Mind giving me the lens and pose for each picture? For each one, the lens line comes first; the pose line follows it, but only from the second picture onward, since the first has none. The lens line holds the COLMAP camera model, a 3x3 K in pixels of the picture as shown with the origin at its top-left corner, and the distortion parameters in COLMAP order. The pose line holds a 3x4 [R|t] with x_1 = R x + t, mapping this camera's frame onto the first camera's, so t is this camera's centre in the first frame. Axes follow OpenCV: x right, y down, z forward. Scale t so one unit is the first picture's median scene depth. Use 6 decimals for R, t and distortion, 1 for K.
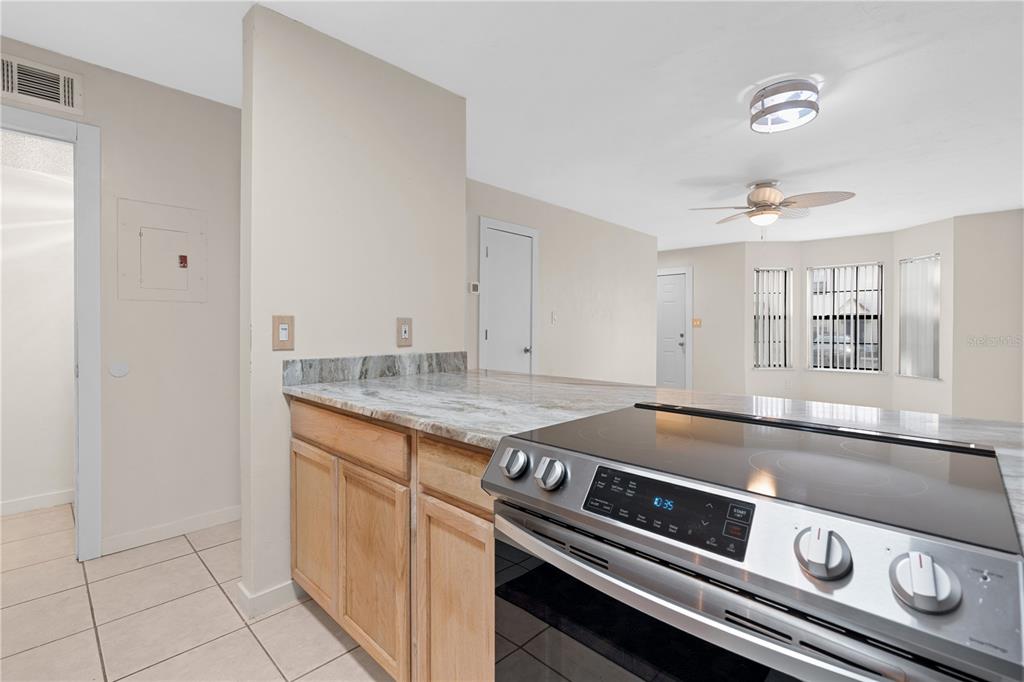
lens RADIAL K [[464.0, 0, 509.5], [0, 464.0, 328.3], [0, 0, 1]] dist [-0.012830, 0.006406]
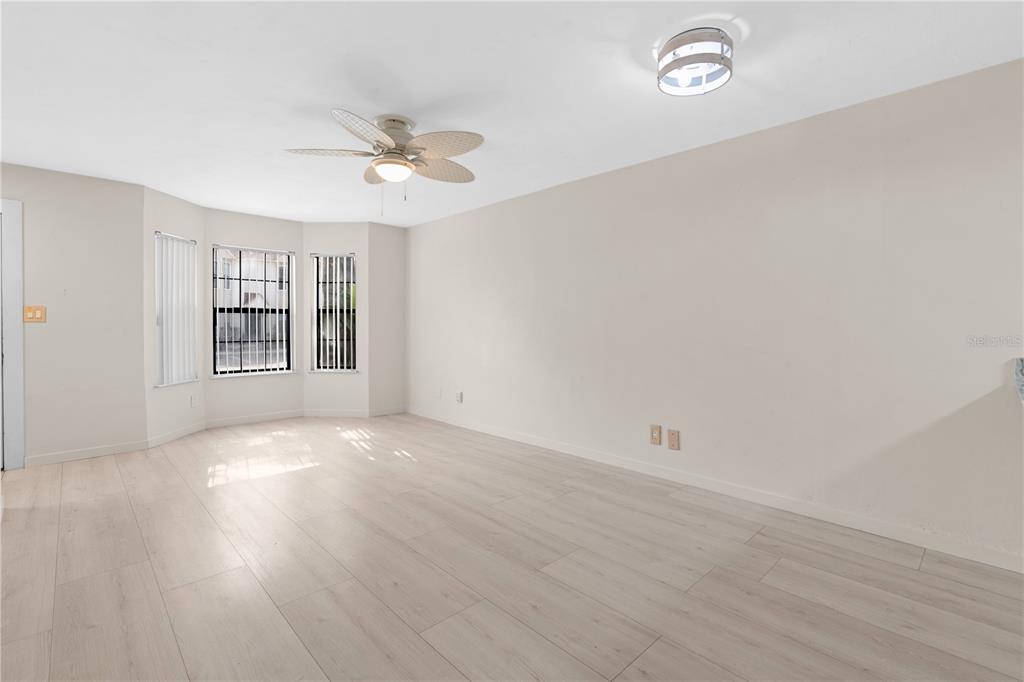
lens RADIAL K [[464.0, 0, 509.5], [0, 464.0, 328.3], [0, 0, 1]] dist [-0.012830, 0.006406]
pose [[0.034322, -0.012559, 0.999332, -0.341081], [0.000272, 0.999921, 0.012557, -0.007262], [-0.999411, -0.000159, 0.034323, 1.653780]]
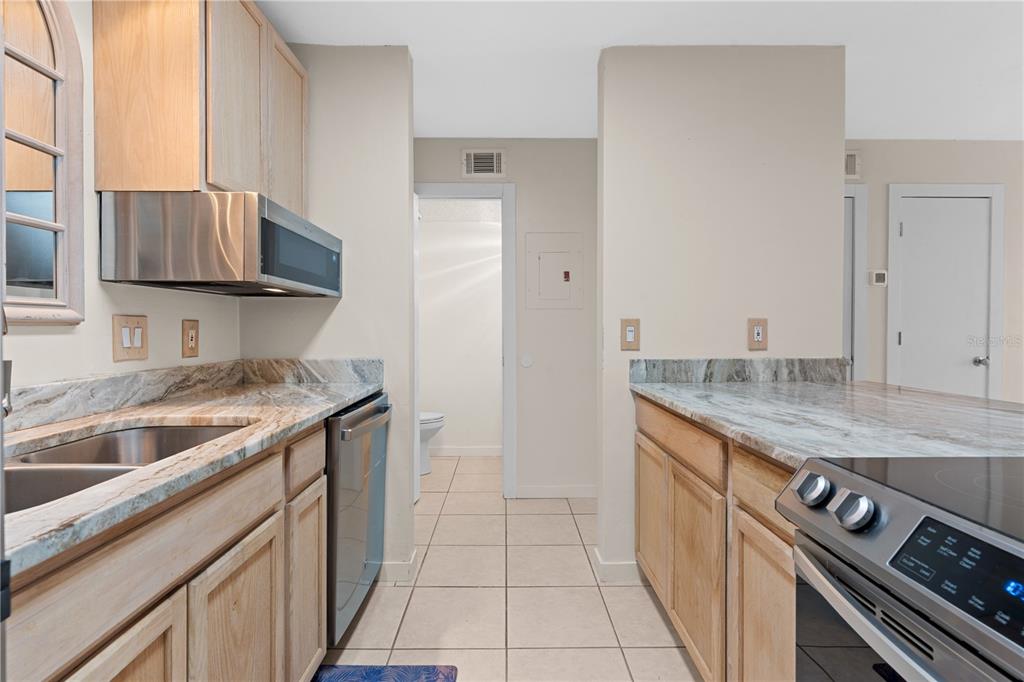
lens RADIAL K [[475.1, 0, 510.7], [0, 475.1, 334.2], [0, 0, 1]] dist [-0.001583, 0.000416]
pose [[0.704388, 0.002956, -0.709809, 0.111455], [0.001934, 0.999980, 0.006083, 0.001638], [0.709813, -0.005658, 0.704368, 0.003017]]
